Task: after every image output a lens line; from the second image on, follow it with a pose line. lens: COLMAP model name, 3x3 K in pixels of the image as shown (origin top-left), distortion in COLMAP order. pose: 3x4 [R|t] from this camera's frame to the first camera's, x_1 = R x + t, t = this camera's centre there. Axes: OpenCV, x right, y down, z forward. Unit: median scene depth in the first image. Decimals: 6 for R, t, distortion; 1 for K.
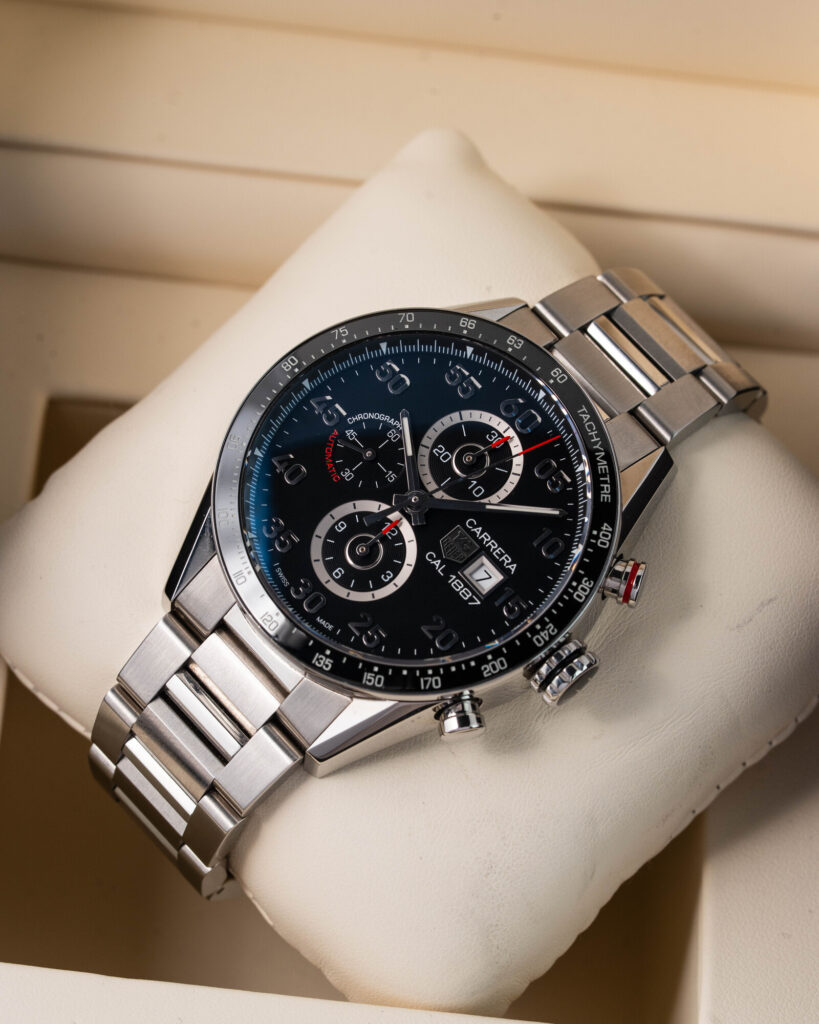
lens RADIAL K [[5002.3, 0, 405.4], [0, 5002.3, 507.3], [0, 0, 1]] dist [0.379300, 0.000000]
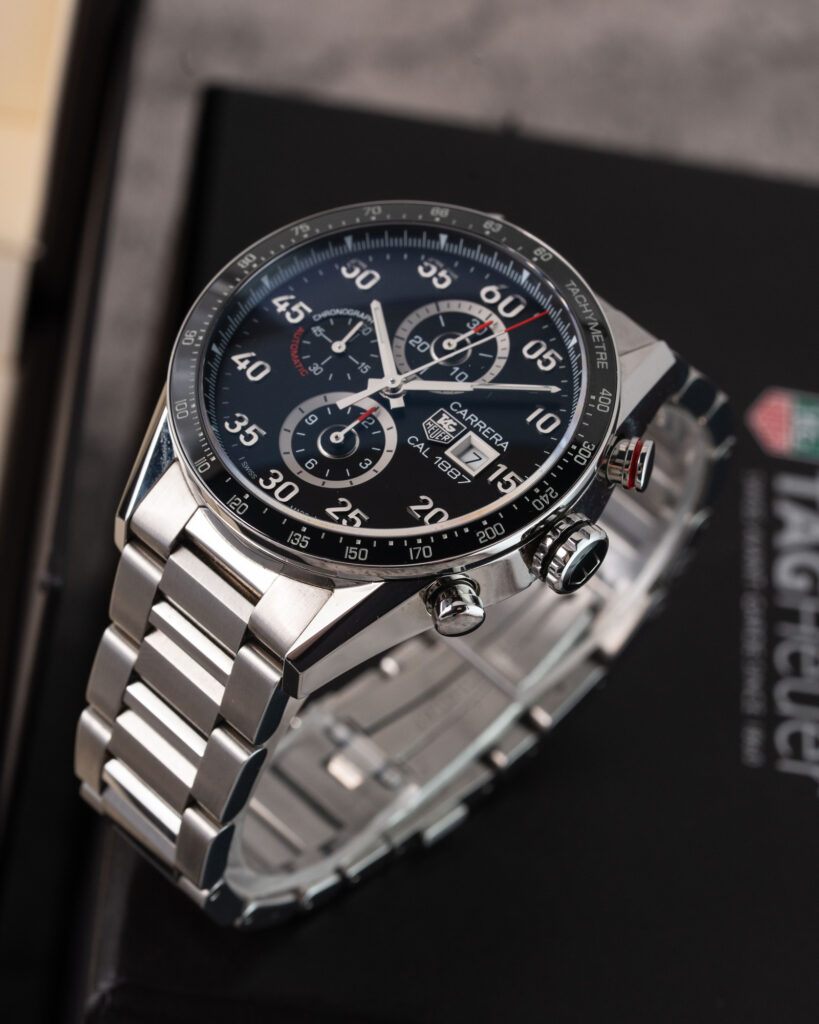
lens RADIAL K [[5002.3, 0, 412.8], [0, 5002.3, 514.6], [0, 0, 1]] dist [0.379300, 0.000000]
pose [[0.998587, -0.046002, 0.026586, -0.019524], [0.051576, 0.959469, -0.277055, 0.272211], [-0.012764, 0.278035, 0.960486, 0.137685]]
